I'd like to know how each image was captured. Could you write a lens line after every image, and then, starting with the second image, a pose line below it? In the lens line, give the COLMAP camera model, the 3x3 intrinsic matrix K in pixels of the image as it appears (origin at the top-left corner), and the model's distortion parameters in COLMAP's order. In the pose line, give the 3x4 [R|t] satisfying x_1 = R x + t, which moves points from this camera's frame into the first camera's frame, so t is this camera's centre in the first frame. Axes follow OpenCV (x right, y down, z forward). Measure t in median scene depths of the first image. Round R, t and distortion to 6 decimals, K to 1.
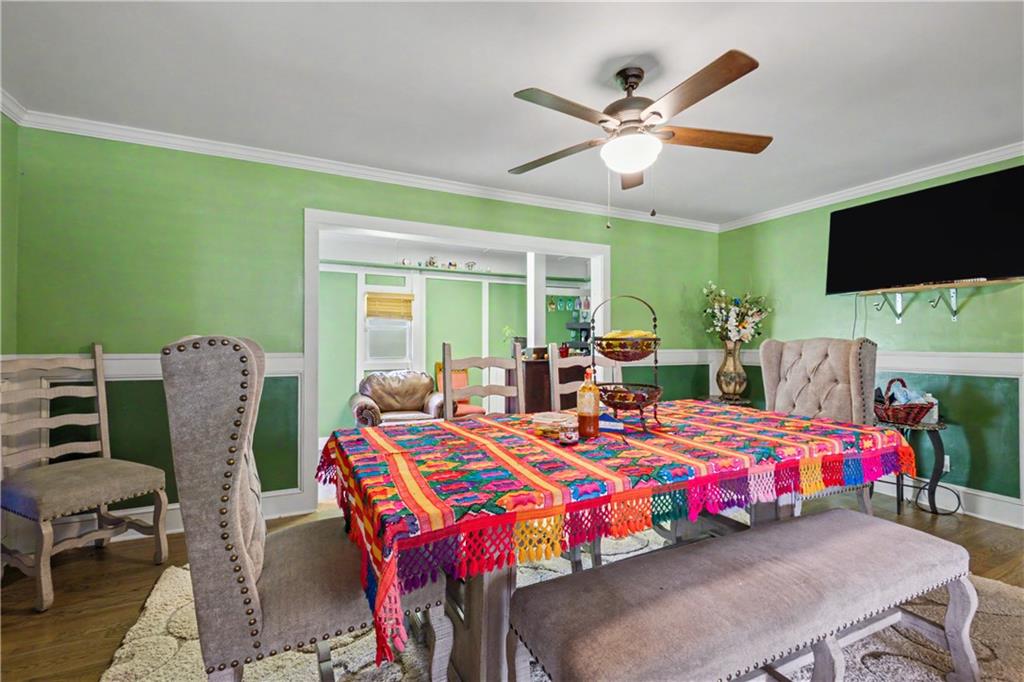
lens RADIAL K [[467.0, 0, 512.0], [0, 467.0, 341.0], [0, 0, 1]] dist [-0.001120, -0.000874]
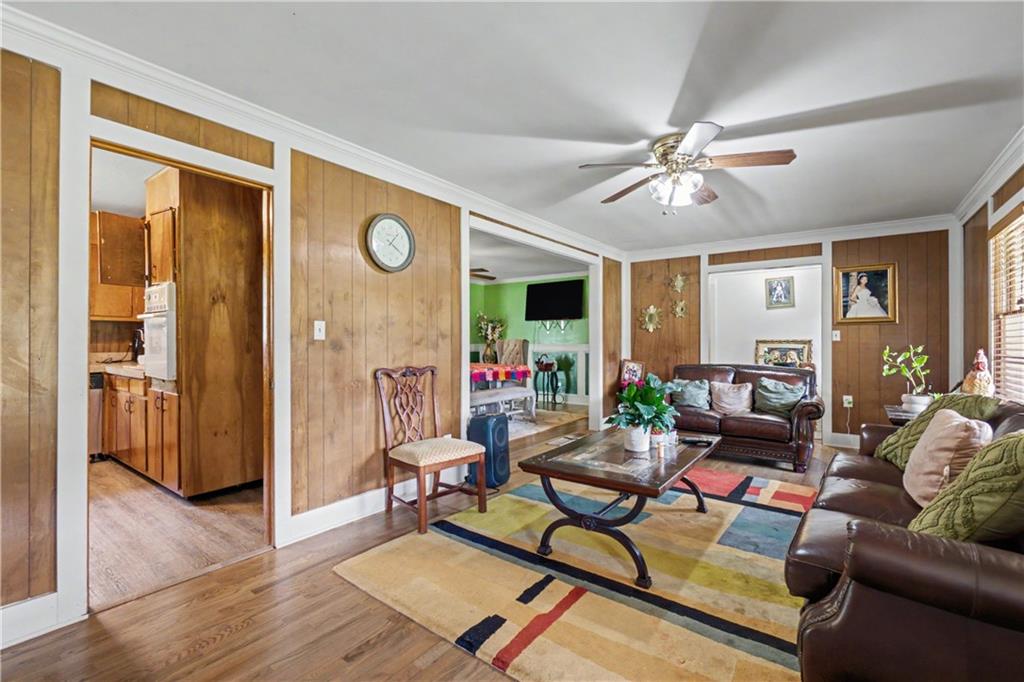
lens RADIAL K [[449.8, 0, 512.0], [0, 449.8, 341.0], [0, 0, 1]] dist [-0.001465, -0.000348]
pose [[0.894576, -0.004823, 0.446890, -0.397668], [0.001686, 0.999971, 0.007417, -0.011143], [-0.446913, -0.005882, 0.894558, -0.992352]]
